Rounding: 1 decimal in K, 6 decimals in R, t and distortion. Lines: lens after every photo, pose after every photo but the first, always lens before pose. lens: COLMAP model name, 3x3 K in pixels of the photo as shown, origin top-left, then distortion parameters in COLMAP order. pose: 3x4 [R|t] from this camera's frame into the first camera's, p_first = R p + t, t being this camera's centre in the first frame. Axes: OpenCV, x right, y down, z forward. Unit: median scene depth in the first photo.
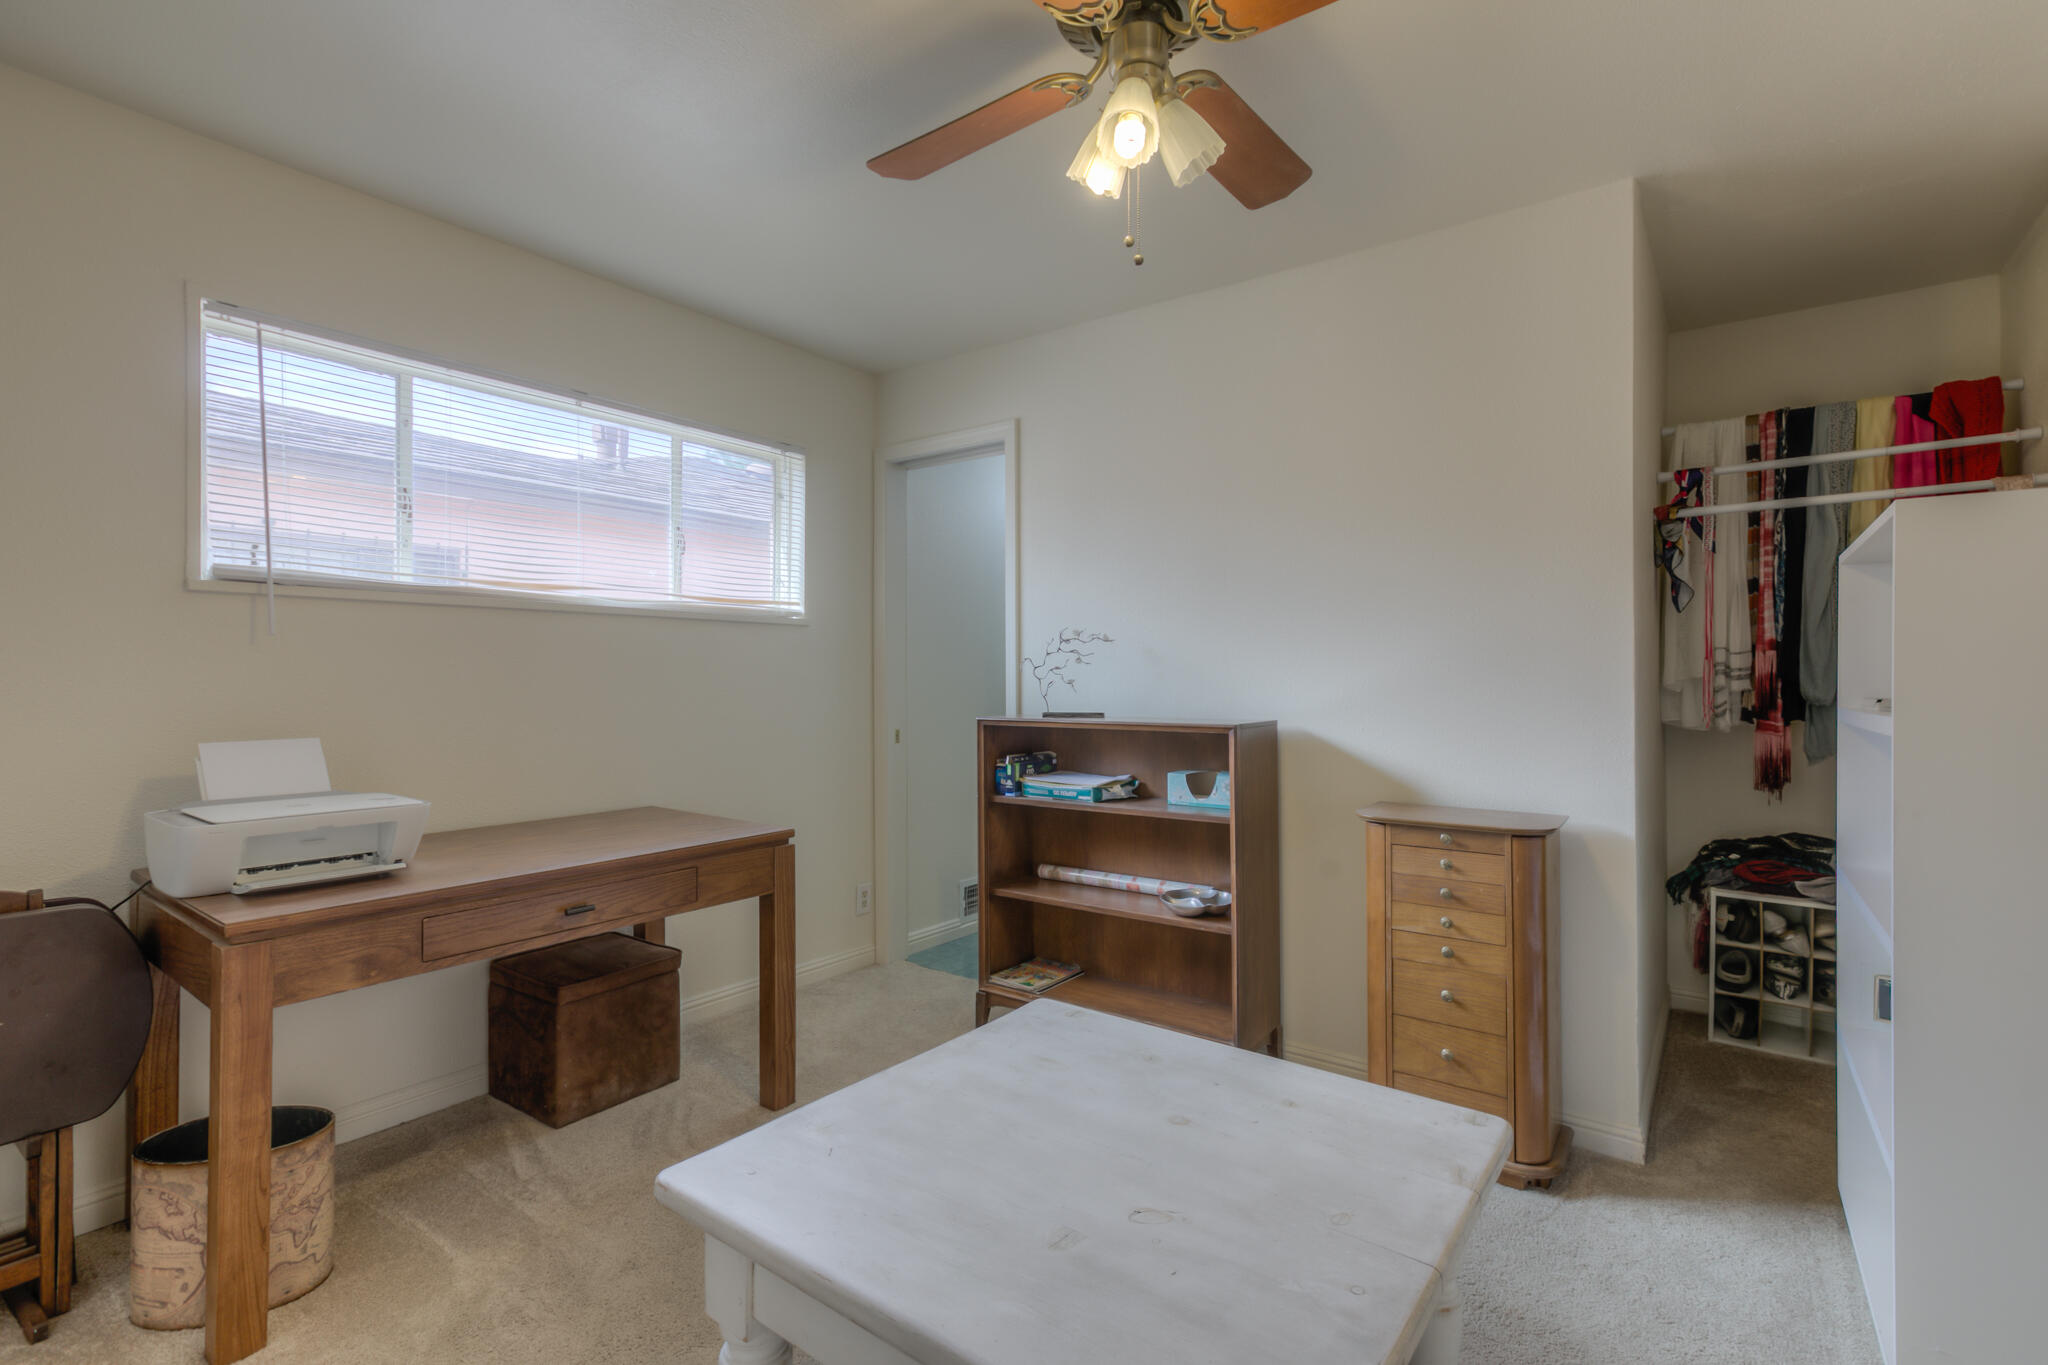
lens RADIAL K [[931.7, 0, 1024.0], [0, 931.7, 682.5], [0, 0, 1]] dist [0.017556, 0.000550]
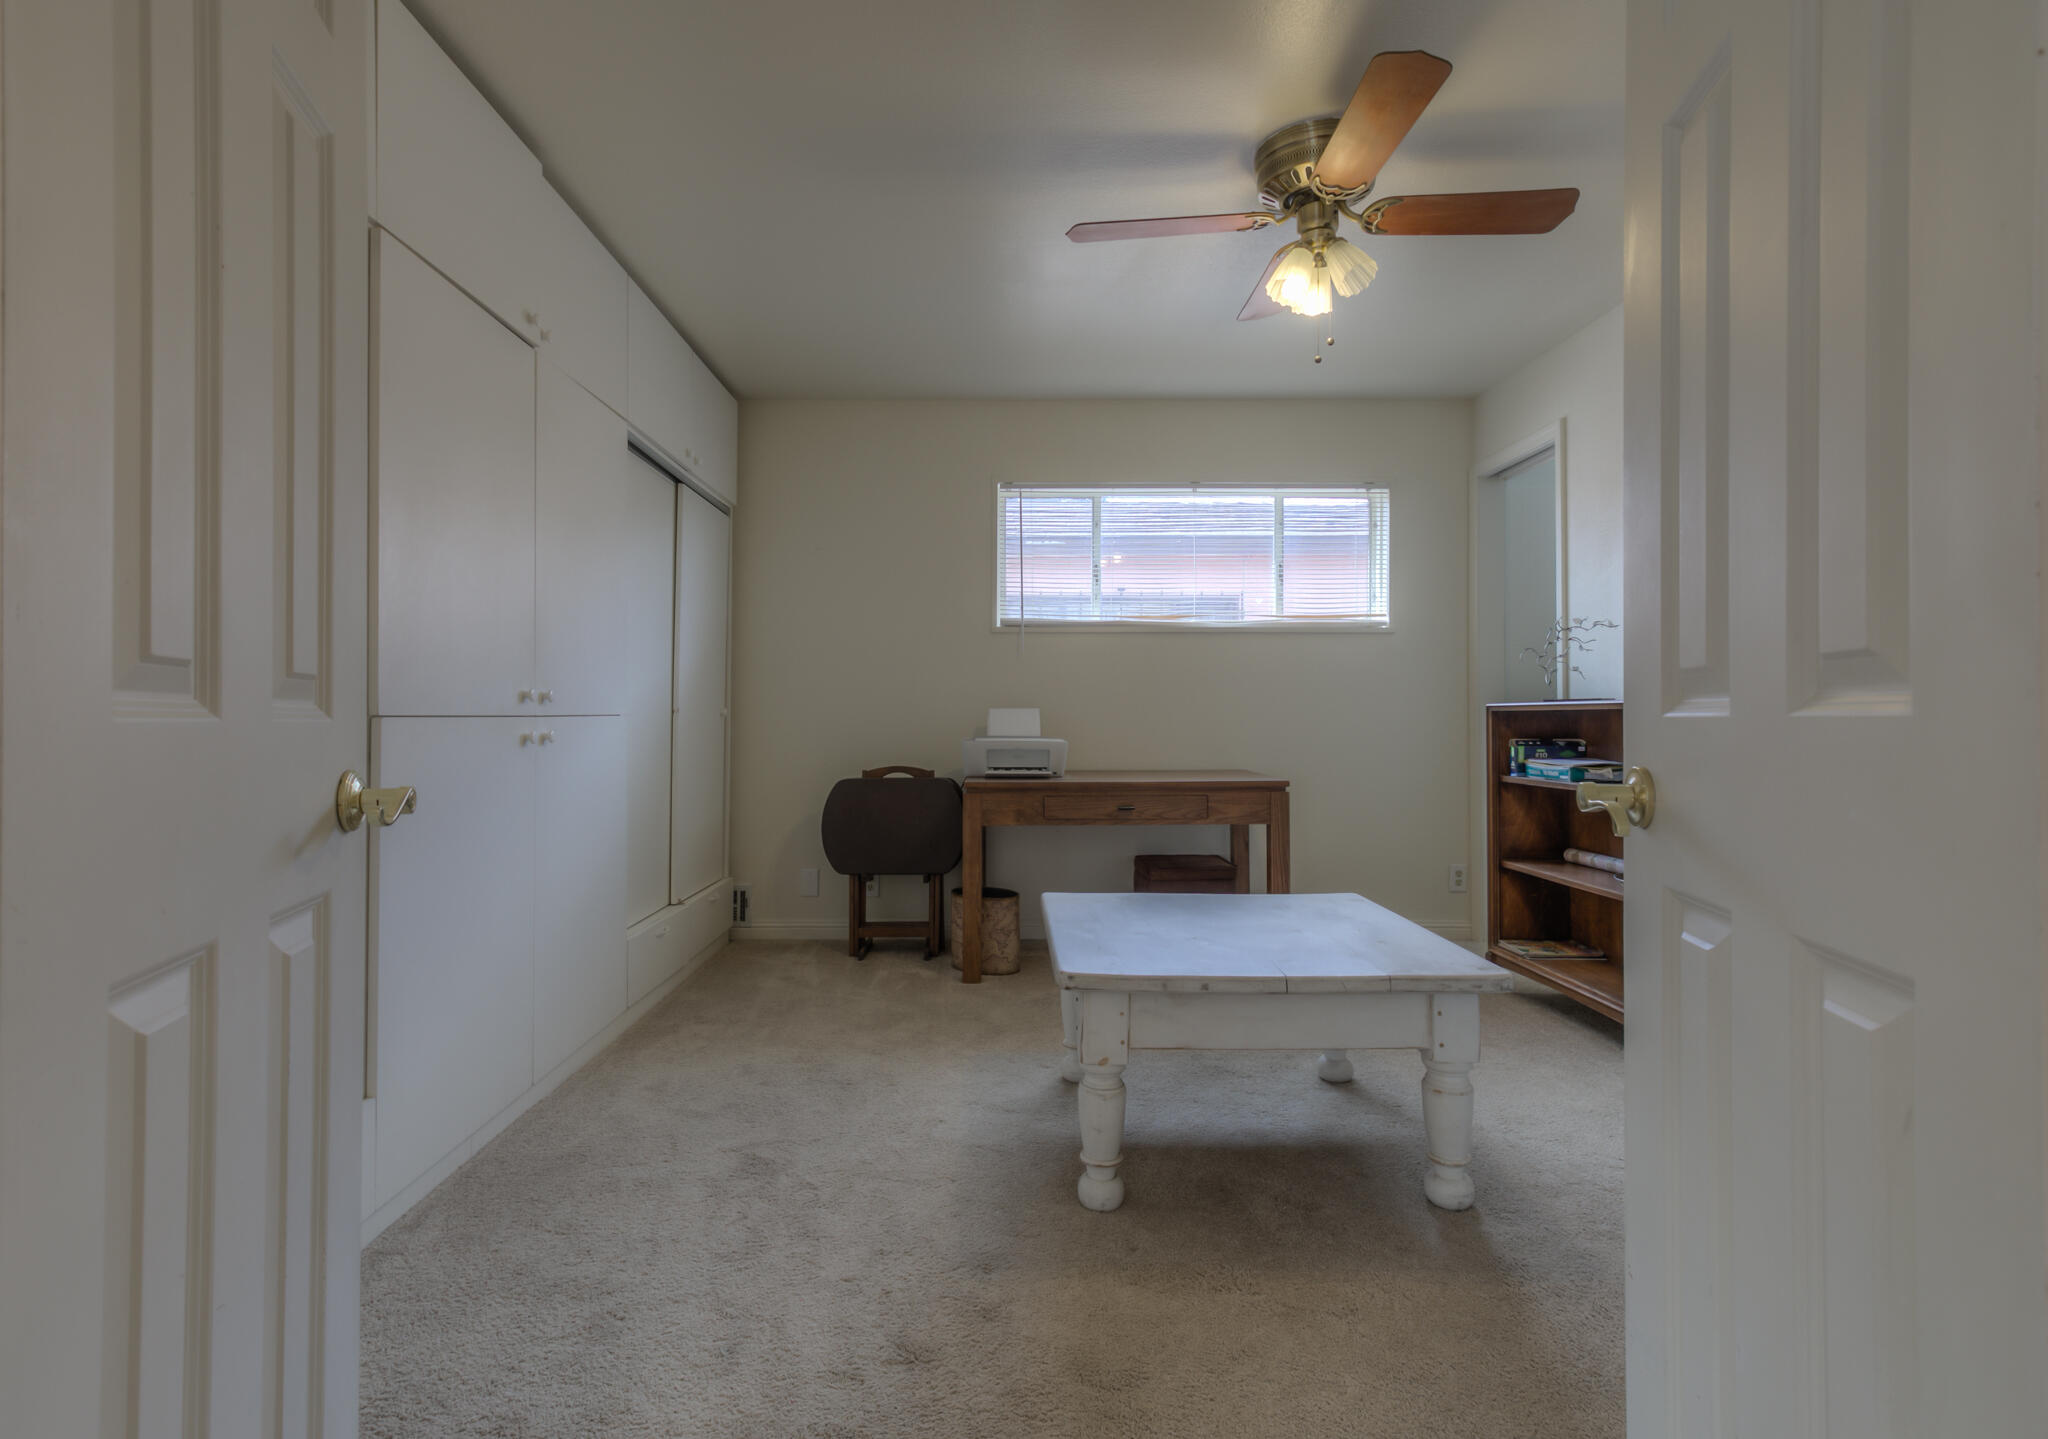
lens RADIAL K [[1018.4, 0, 1024.0], [0, 1018.4, 719.5], [0, 0, 1]] dist [0.000138, 0.000023]
pose [[0.620253, 0.000527, -0.784402, 0.559354], [-0.002199, 0.999997, -0.001067, 0.058365], [0.784399, 0.002387, 0.620252, -0.181504]]
